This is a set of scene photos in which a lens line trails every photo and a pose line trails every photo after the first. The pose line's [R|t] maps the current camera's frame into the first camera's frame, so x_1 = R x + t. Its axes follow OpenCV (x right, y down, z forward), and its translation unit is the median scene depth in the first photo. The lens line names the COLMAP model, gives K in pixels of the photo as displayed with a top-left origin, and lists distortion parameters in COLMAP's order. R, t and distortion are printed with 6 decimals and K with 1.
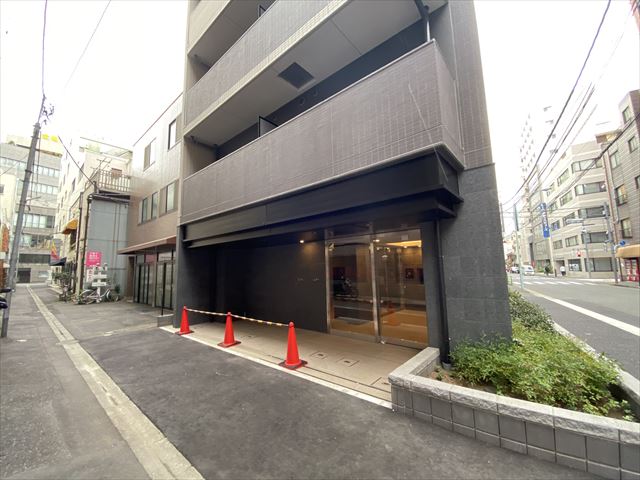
lens RADIAL K [[268.9, 0, 320.0], [0, 268.9, 240.0], [0, 0, 1]] dist [-0.000542, -0.009394]
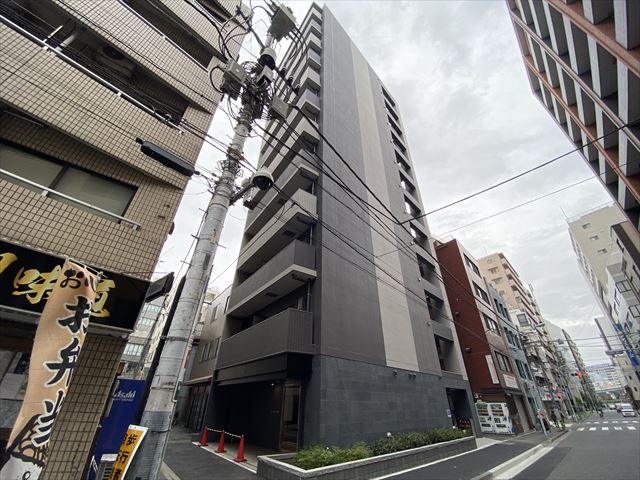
lens RADIAL K [[258.8, 0, 320.0], [0, 258.8, 240.0], [0, 0, 1]] dist [-0.000820, -0.000251]
pose [[0.974211, -0.091527, -0.206243, 0.566296], [-0.006810, 0.901693, -0.432324, -0.098466], [0.225537, 0.422579, 0.877815, -0.676576]]
